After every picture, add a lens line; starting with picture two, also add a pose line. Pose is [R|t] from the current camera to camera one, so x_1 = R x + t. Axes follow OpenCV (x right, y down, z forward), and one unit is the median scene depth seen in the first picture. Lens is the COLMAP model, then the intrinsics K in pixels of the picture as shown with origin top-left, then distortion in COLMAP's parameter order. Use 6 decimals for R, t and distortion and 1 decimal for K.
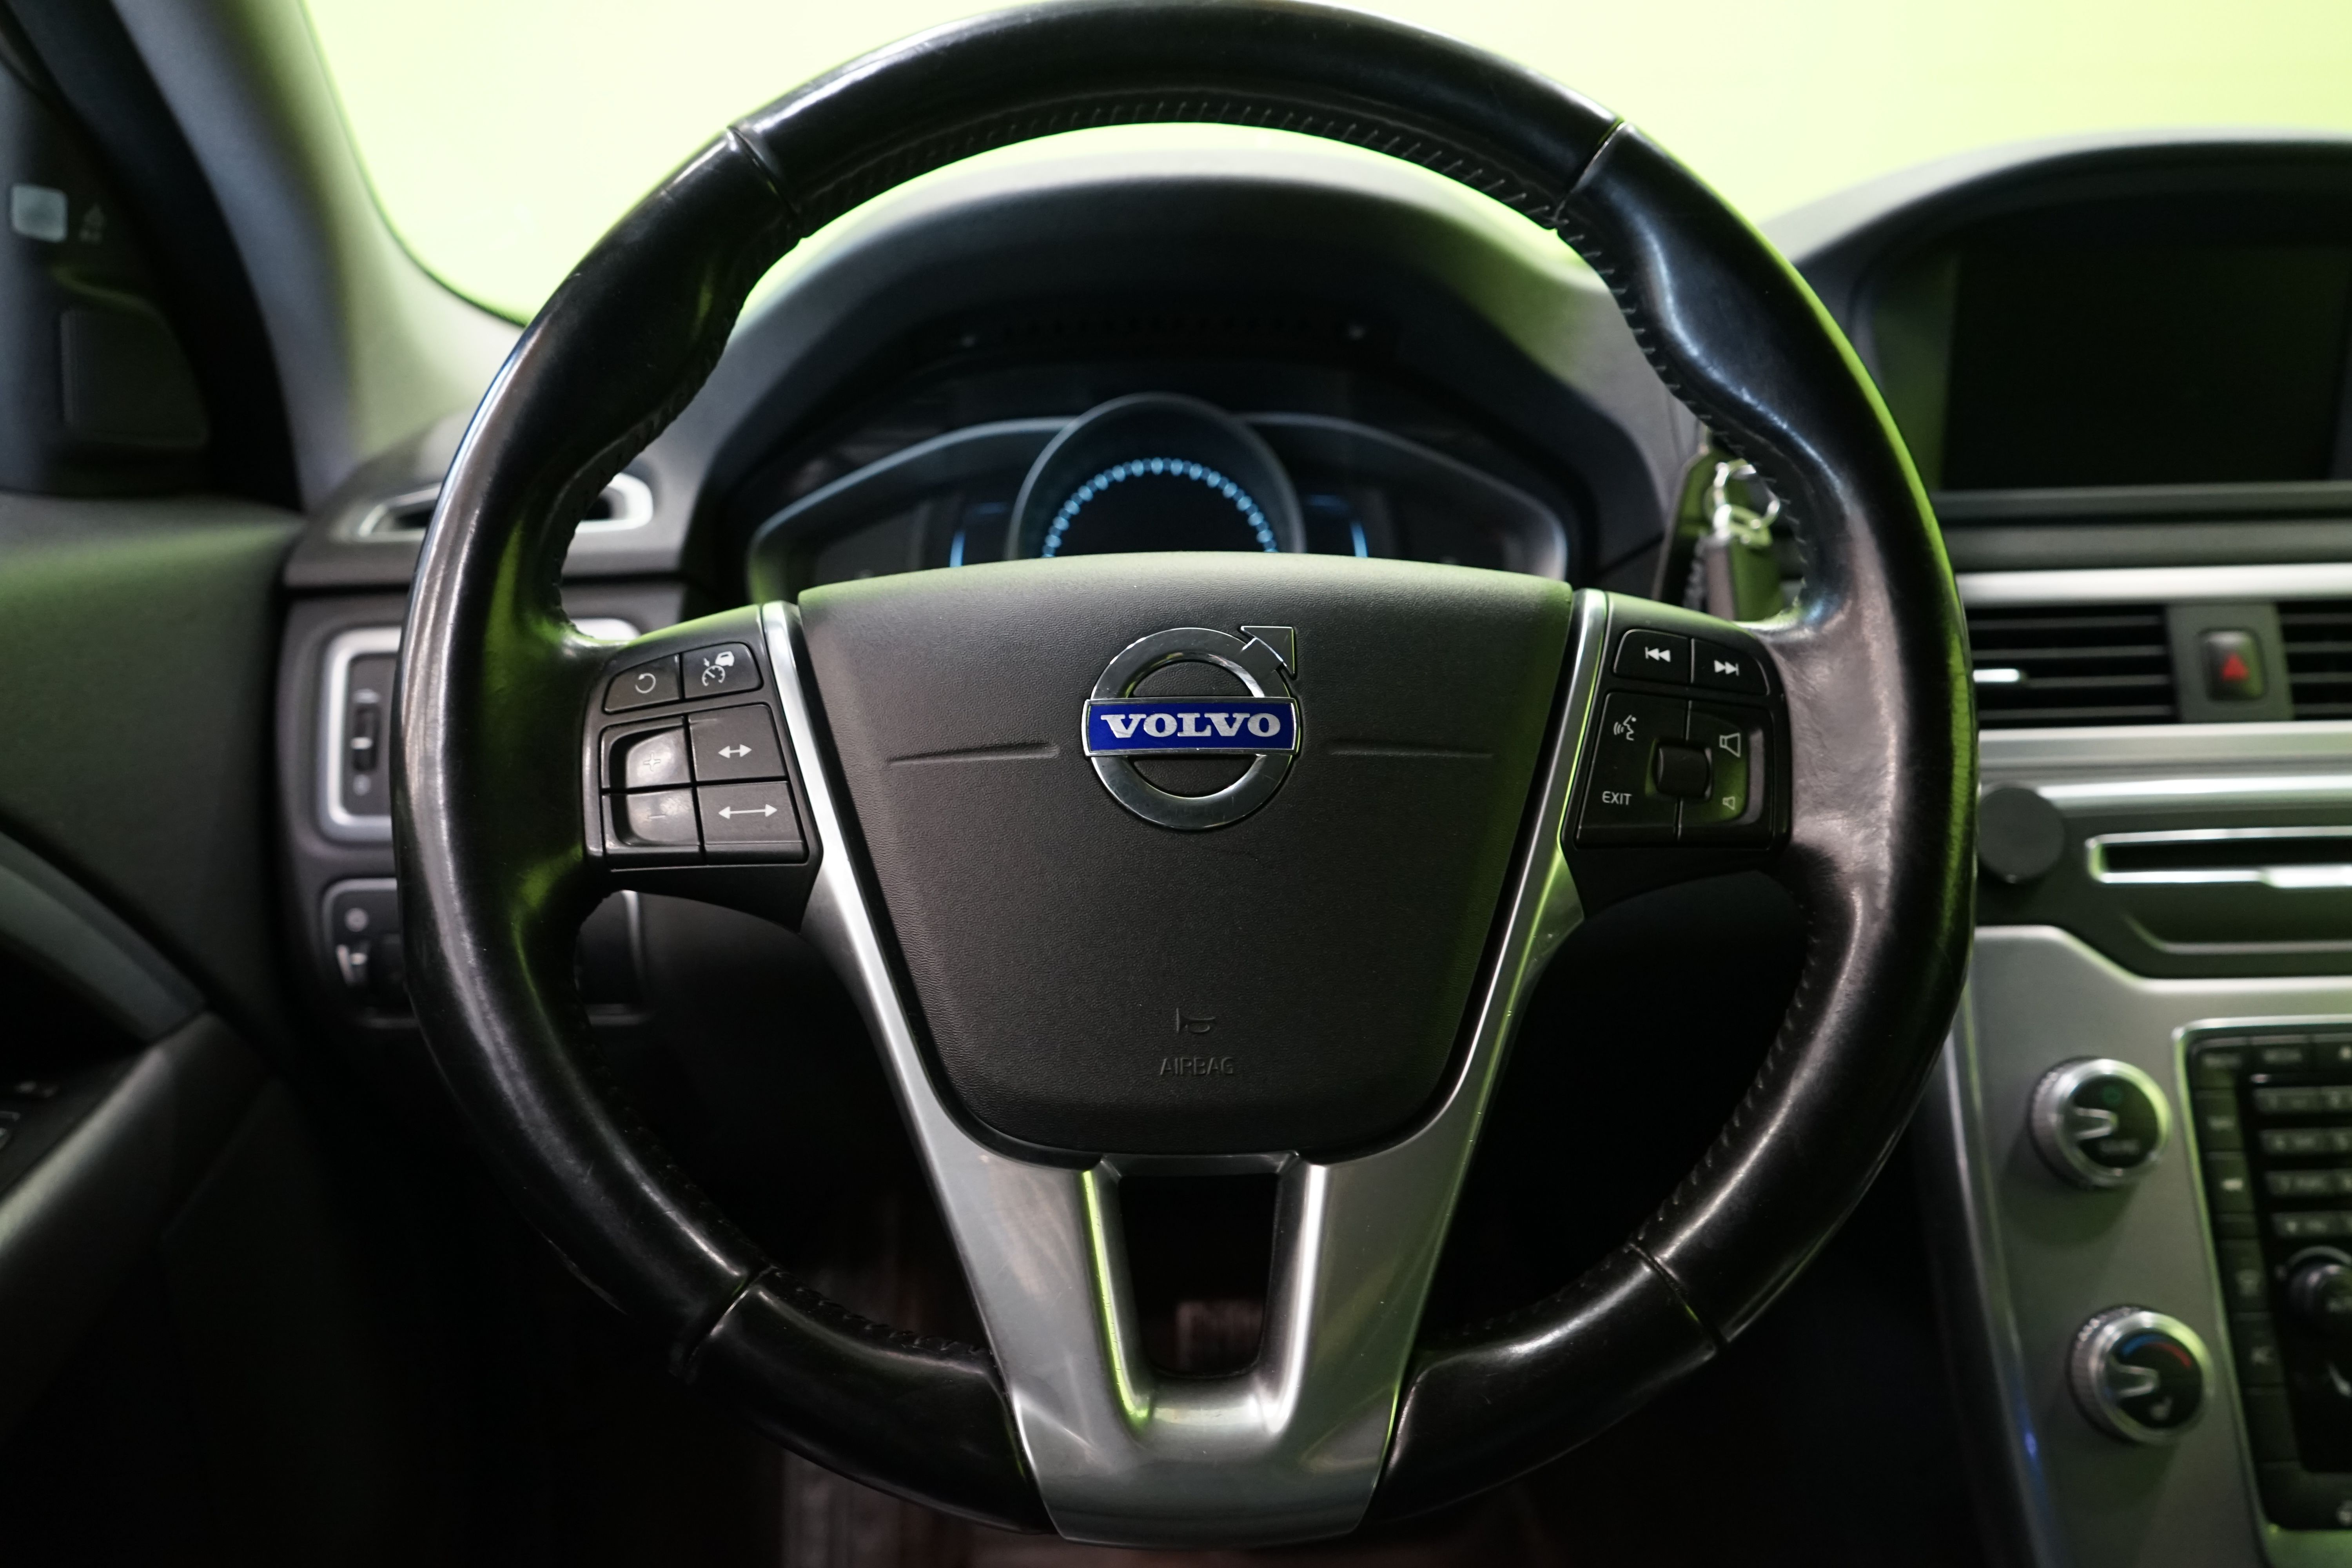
lens RADIAL K [[1884.0, 0, 1189.2], [0, 1884.0, 791.4], [0, 0, 1]] dist [-0.002930, 0.015354]
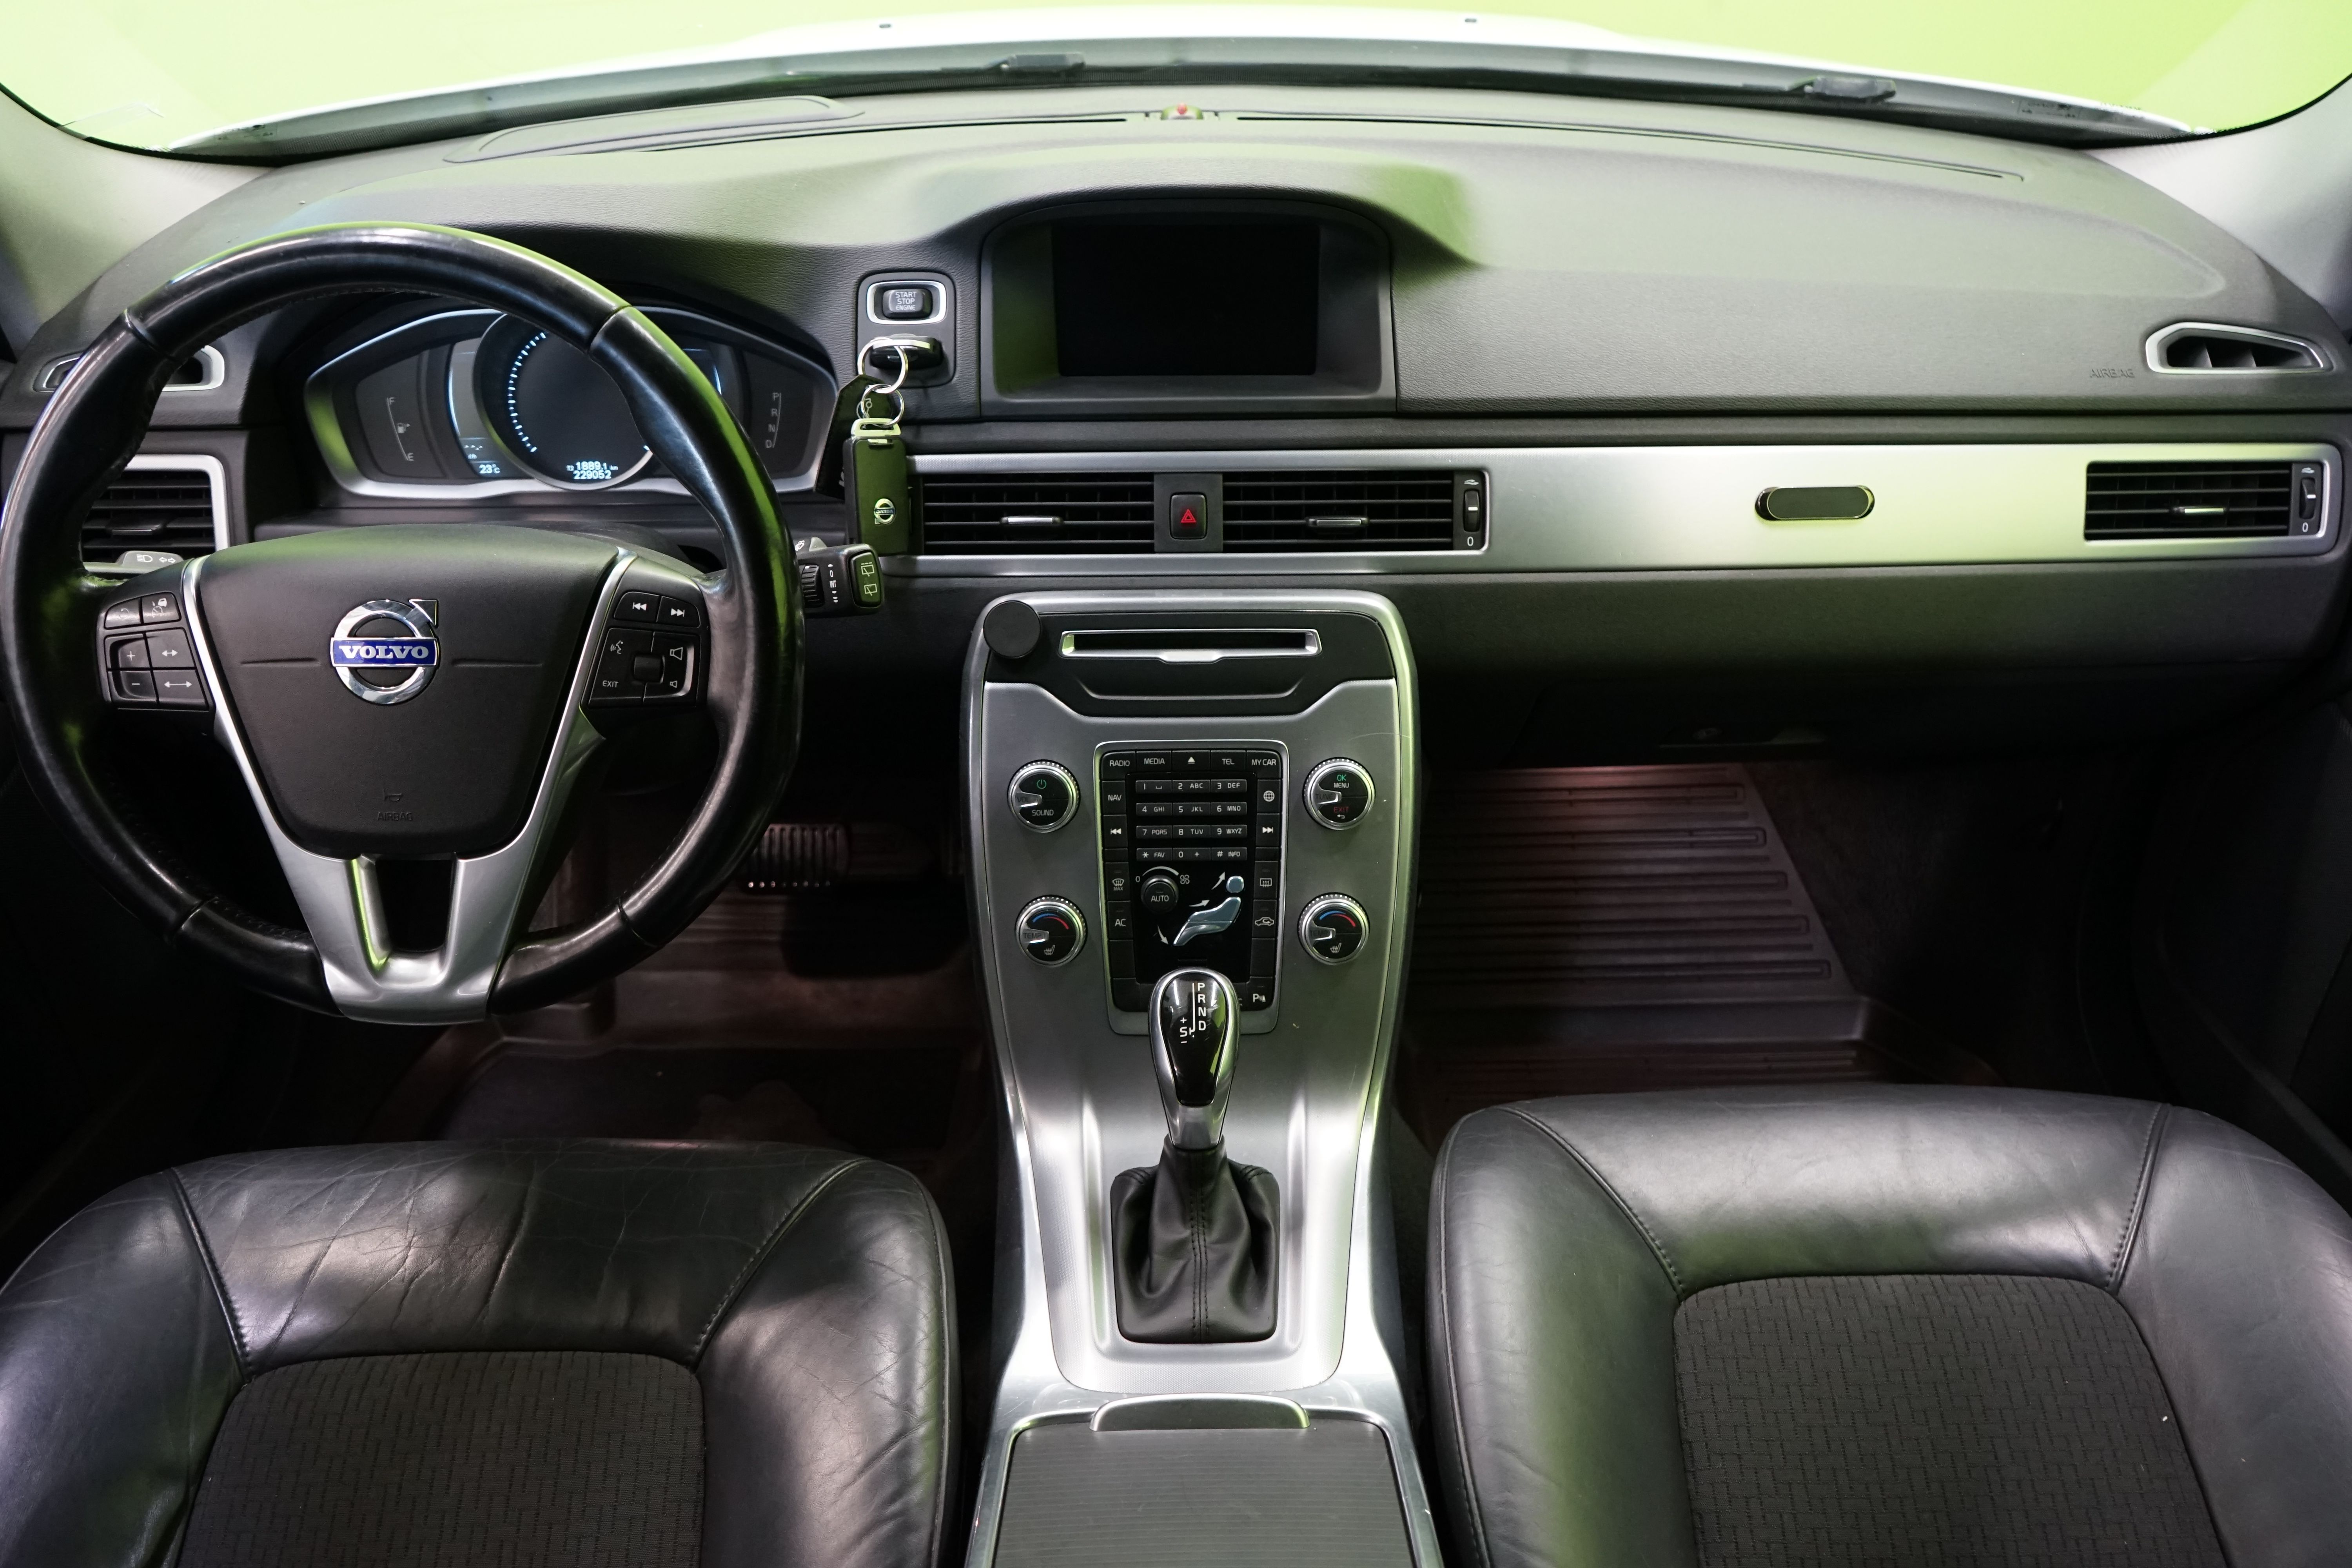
lens RADIAL K [[1884.0, 0, 1162.2], [0, 1884.0, 788.9], [0, 0, 1]] dist [-0.002930, 0.015354]
pose [[0.999422, 0.022253, -0.025718, 0.858570], [-0.012986, 0.948618, 0.316157, -0.525610], [0.031432, -0.315640, 0.948358, -0.901328]]
